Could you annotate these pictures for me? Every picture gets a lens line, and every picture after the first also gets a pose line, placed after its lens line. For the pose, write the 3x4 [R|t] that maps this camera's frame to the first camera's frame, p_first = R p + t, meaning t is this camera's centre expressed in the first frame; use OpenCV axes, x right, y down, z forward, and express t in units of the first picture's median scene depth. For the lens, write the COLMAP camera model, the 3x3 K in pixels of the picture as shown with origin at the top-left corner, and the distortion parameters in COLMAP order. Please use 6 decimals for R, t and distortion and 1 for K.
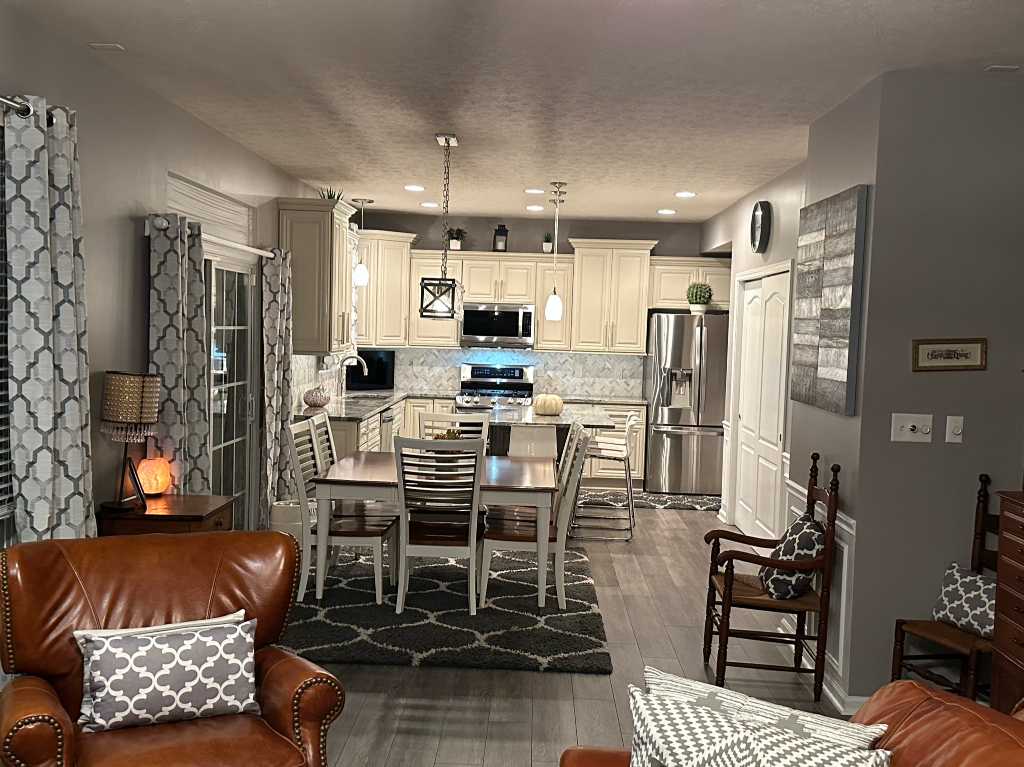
lens RADIAL K [[1136.6, 0, 531.7], [0, 1136.6, 387.9], [0, 0, 1]] dist [0.048573, 0.000000]
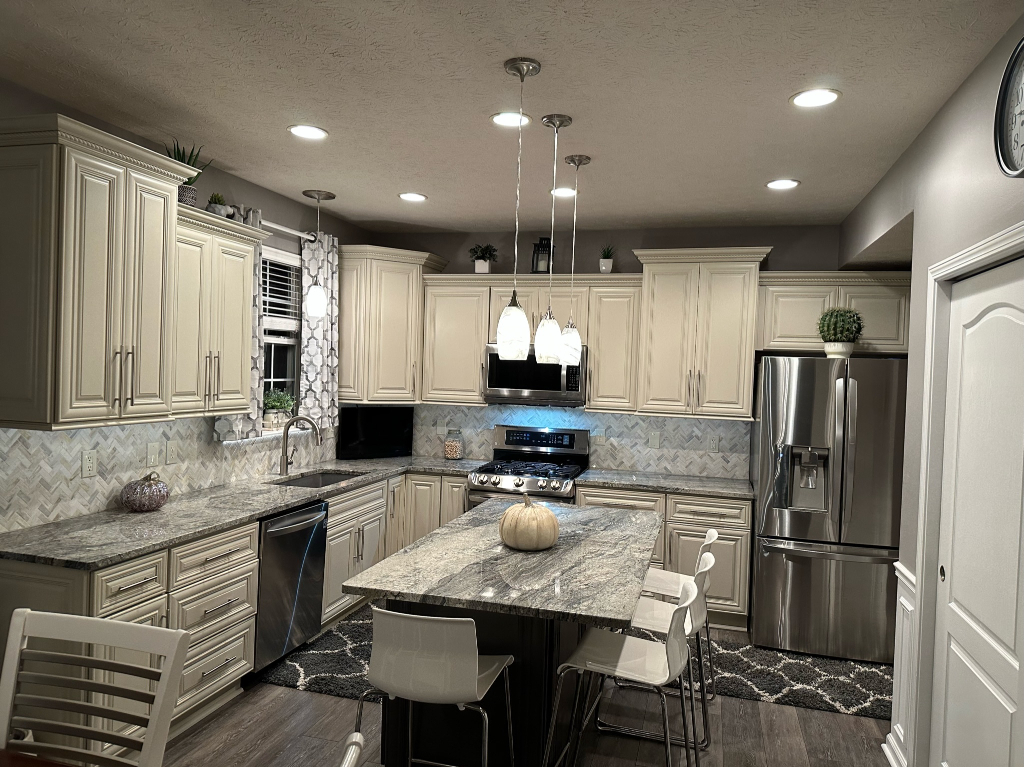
lens RADIAL K [[735.7, 0, 508.5], [0, 735.7, 380.0], [0, 0, 1]] dist [0.075484, -0.020381]
pose [[0.965424, 0.004677, -0.260644, 0.119087], [-0.018105, 0.998628, -0.049140, -0.044306], [0.260057, 0.052159, 0.964183, 0.853975]]
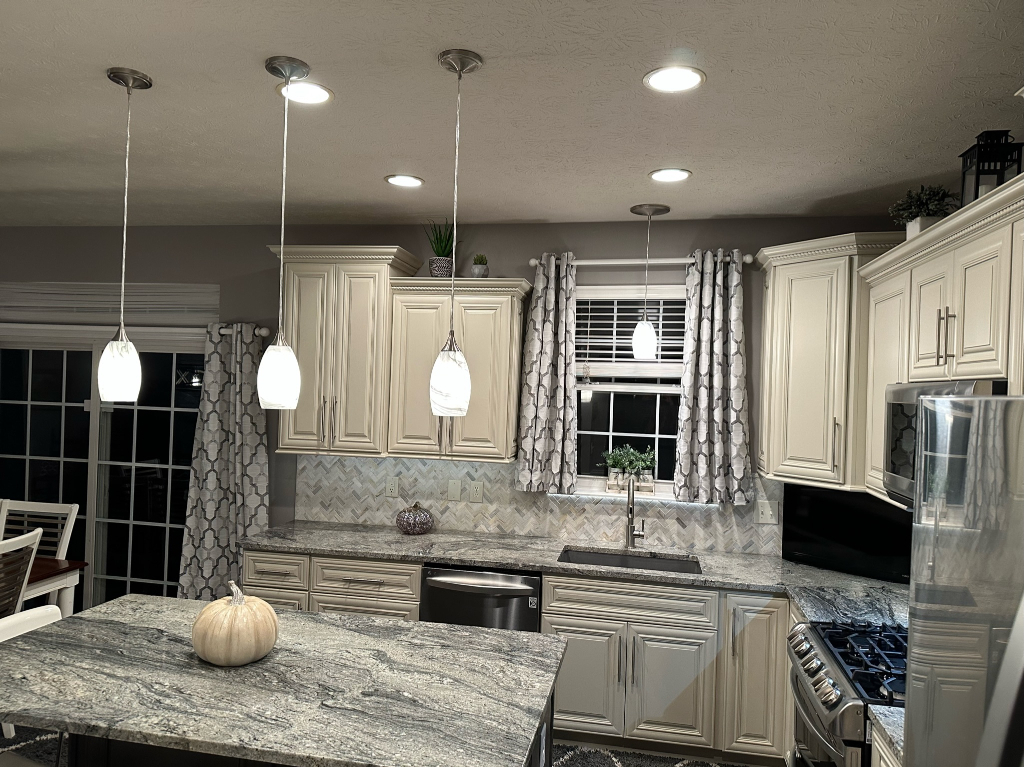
lens RADIAL K [[735.7, 0, 513.4], [0, 735.7, 379.3], [0, 0, 1]] dist [0.075484, -0.020381]
pose [[-0.161779, -0.048853, -0.985617, 0.323472], [-0.099450, 0.994496, -0.032970, -0.087146], [0.981803, 0.092686, -0.165747, 1.420879]]
